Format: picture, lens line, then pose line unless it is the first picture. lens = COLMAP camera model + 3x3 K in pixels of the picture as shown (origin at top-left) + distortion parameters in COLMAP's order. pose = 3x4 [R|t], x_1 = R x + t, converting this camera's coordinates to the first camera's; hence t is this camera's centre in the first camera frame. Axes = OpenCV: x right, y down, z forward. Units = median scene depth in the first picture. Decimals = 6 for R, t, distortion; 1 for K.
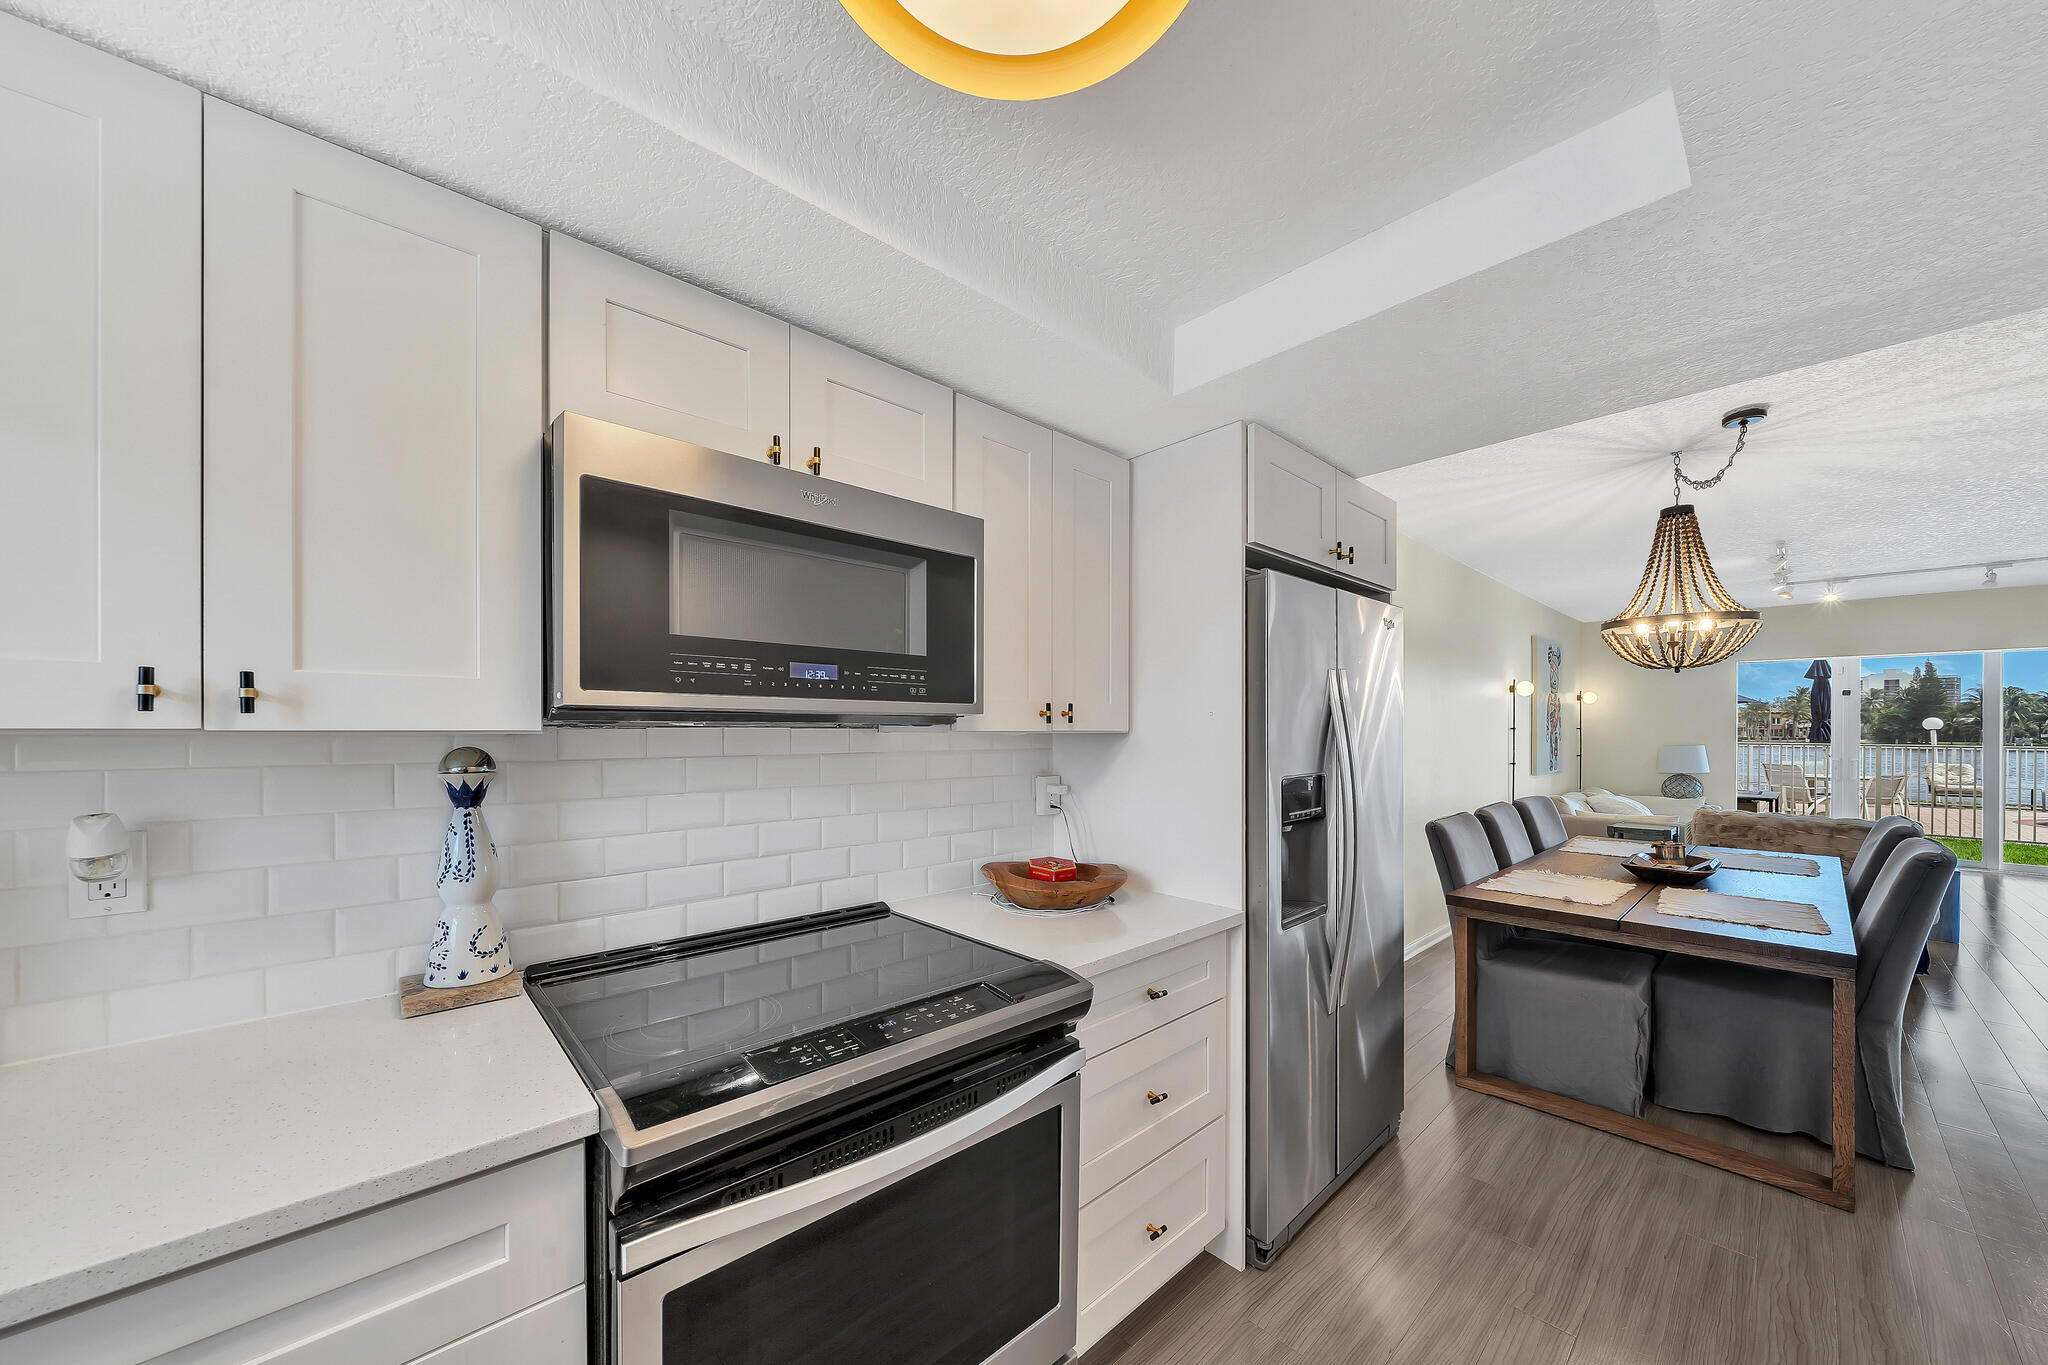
lens RADIAL K [[723.3, 0, 1059.1], [0, 723.3, 731.8], [0, 0, 1]] dist [-0.003473, -0.000244]
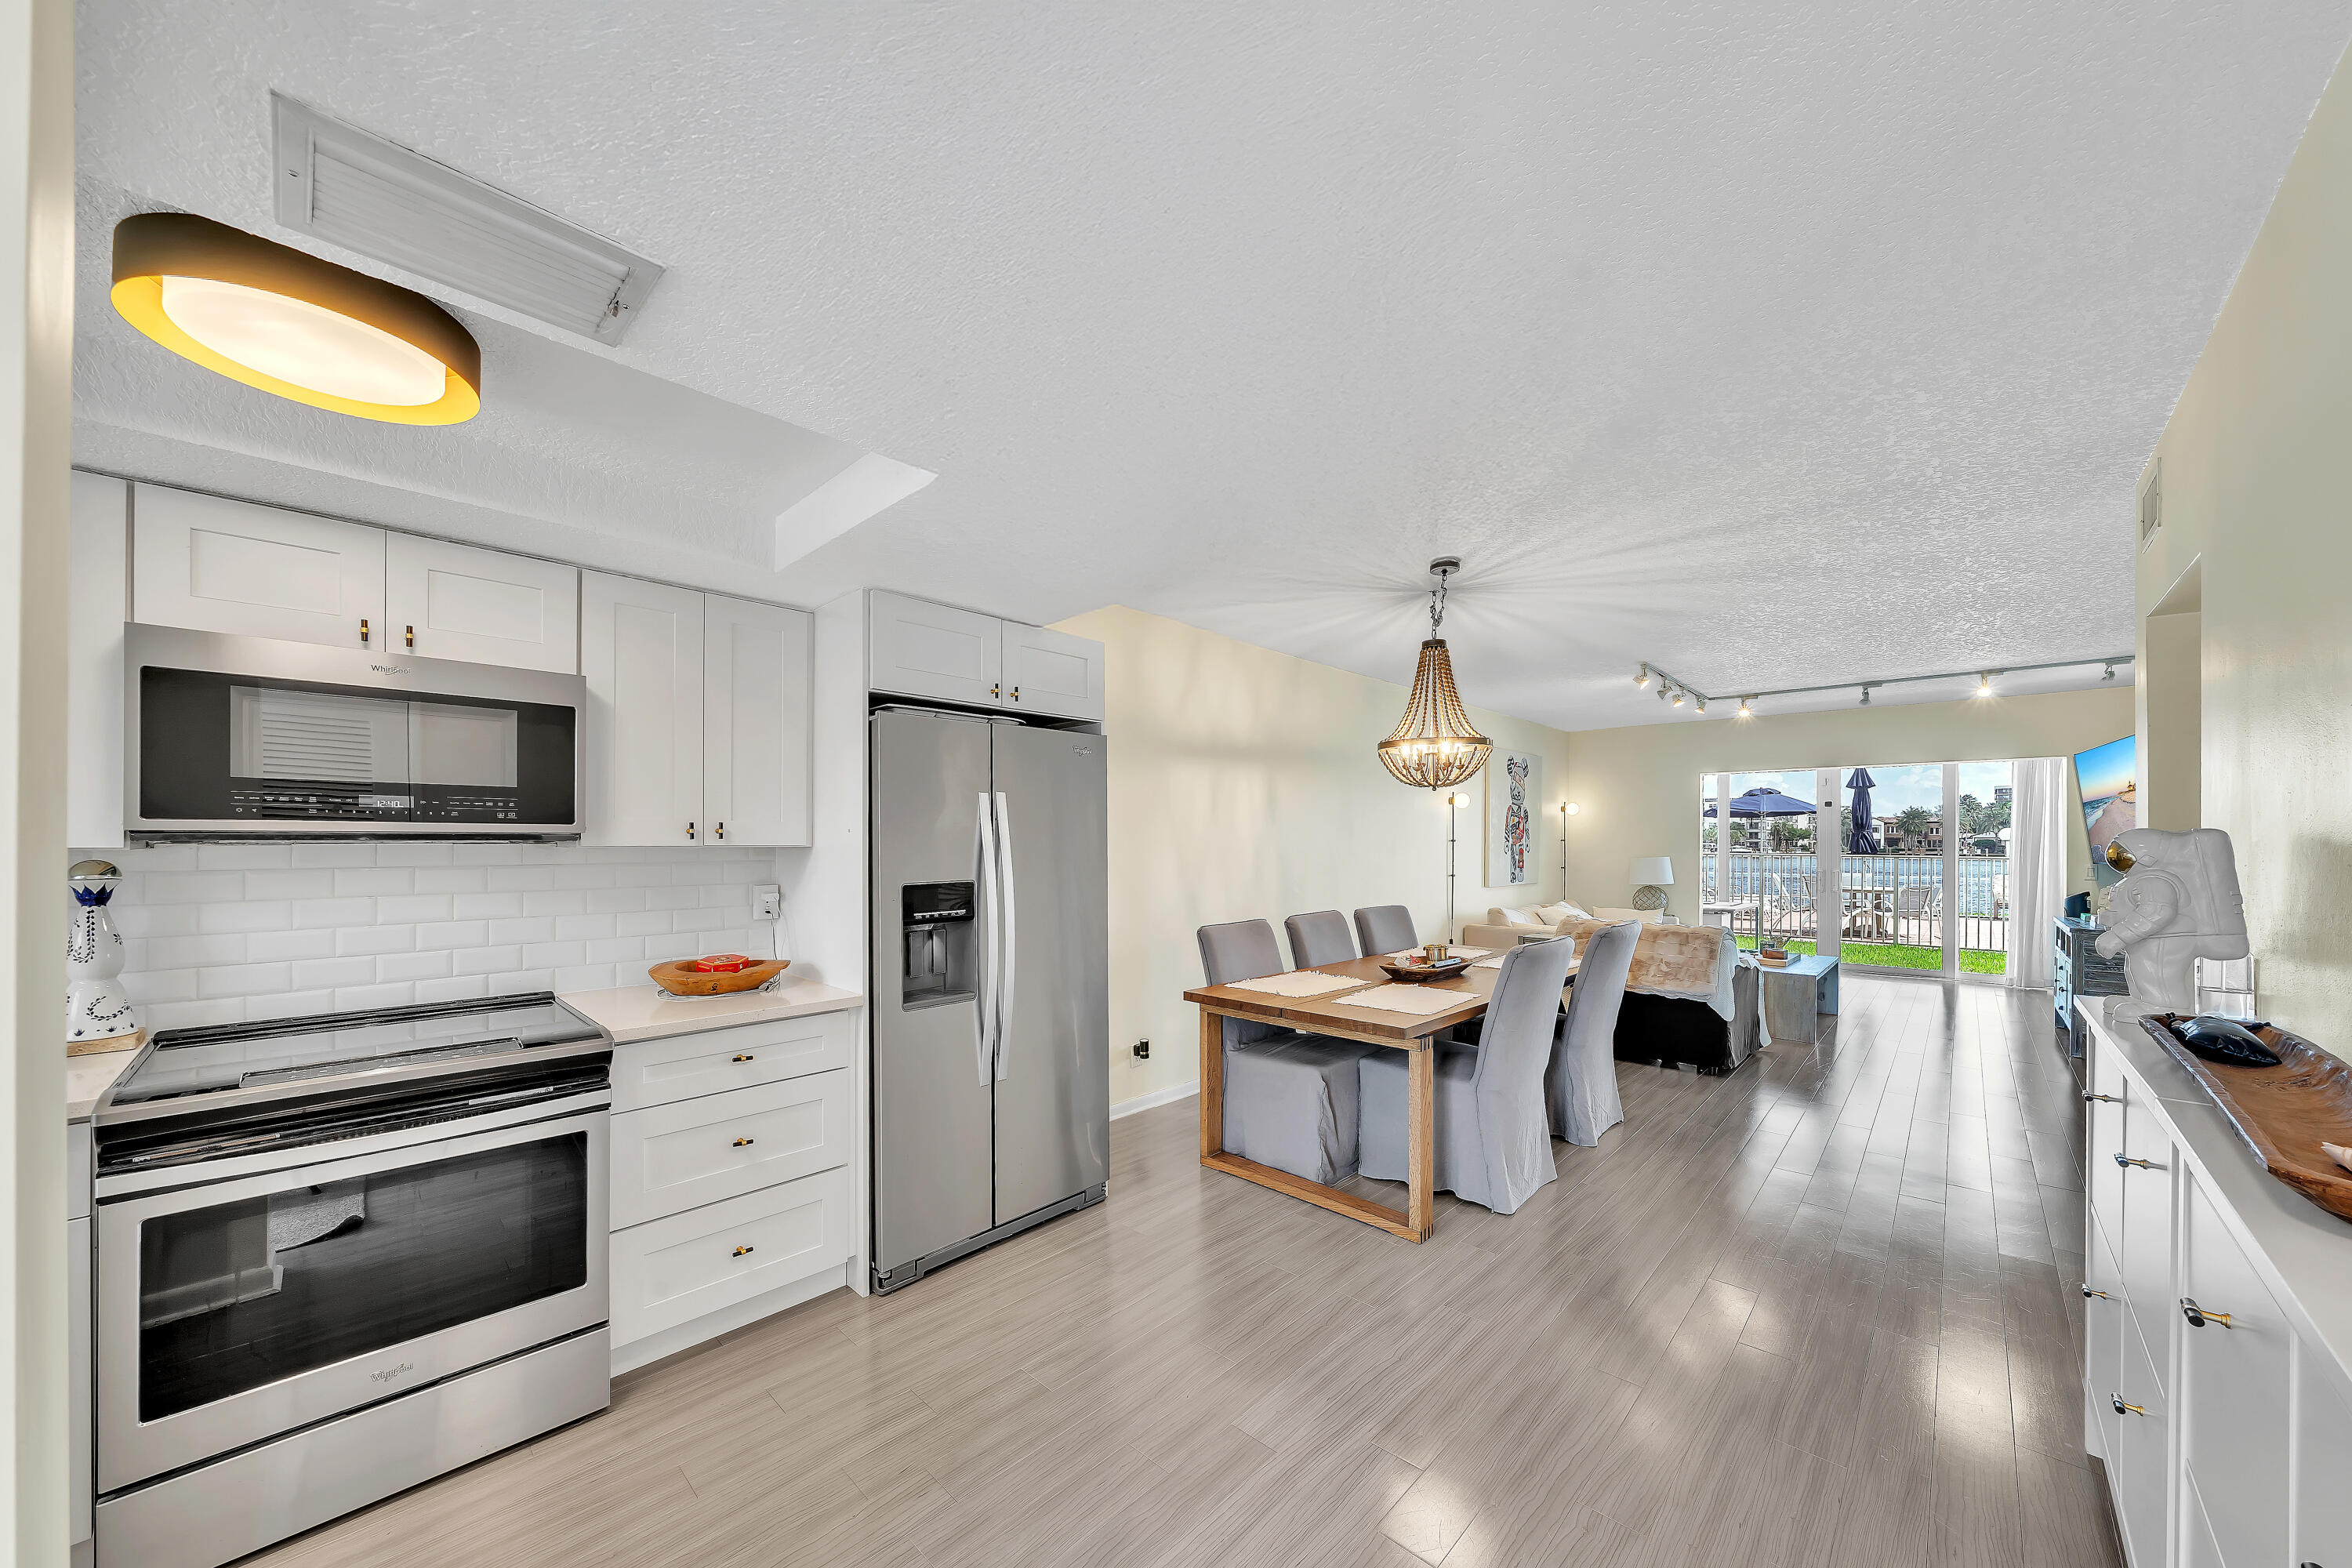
lens RADIAL K [[830.7, 0, 1211.4], [0, 830.7, 836.1], [0, 0, 1]] dist [-0.003473, -0.000244]
pose [[0.998214, -0.000917, 0.059735, 0.762087], [0.001455, 0.999959, -0.008966, -0.003842], [-0.059724, 0.009037, 0.998174, -0.418967]]
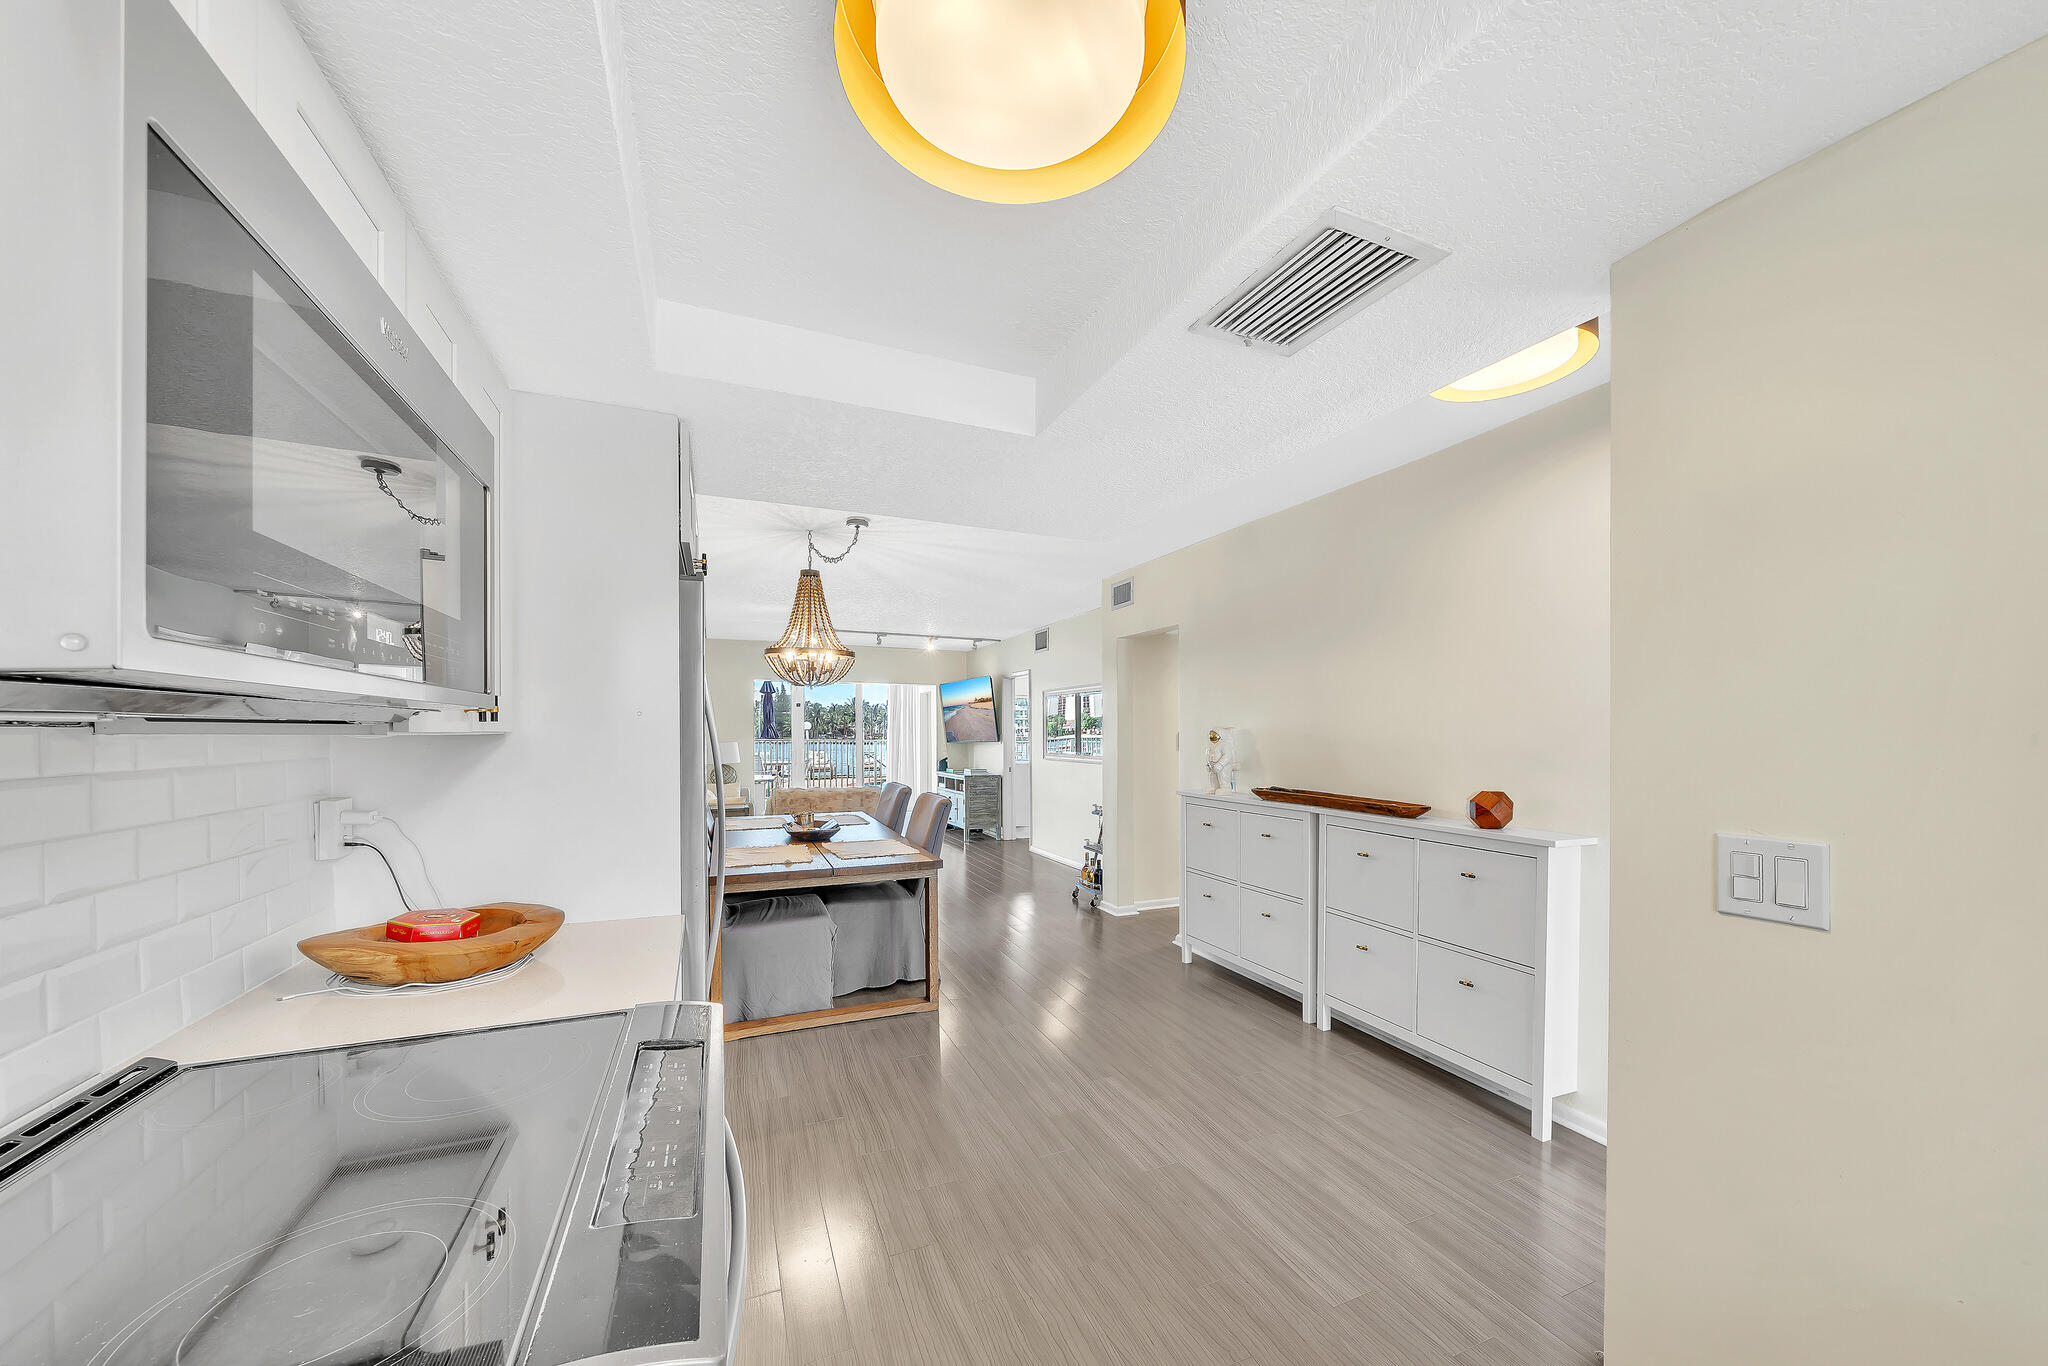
lens RADIAL K [[723.3, 0, 994.9], [0, 723.3, 729.0], [0, 0, 1]] dist [-0.003473, -0.000244]
pose [[0.390589, -0.002661, 0.920561, -0.503581], [0.008118, 0.999967, -0.000554, -0.002598], [-0.920529, 0.007690, 0.390598, 0.221676]]
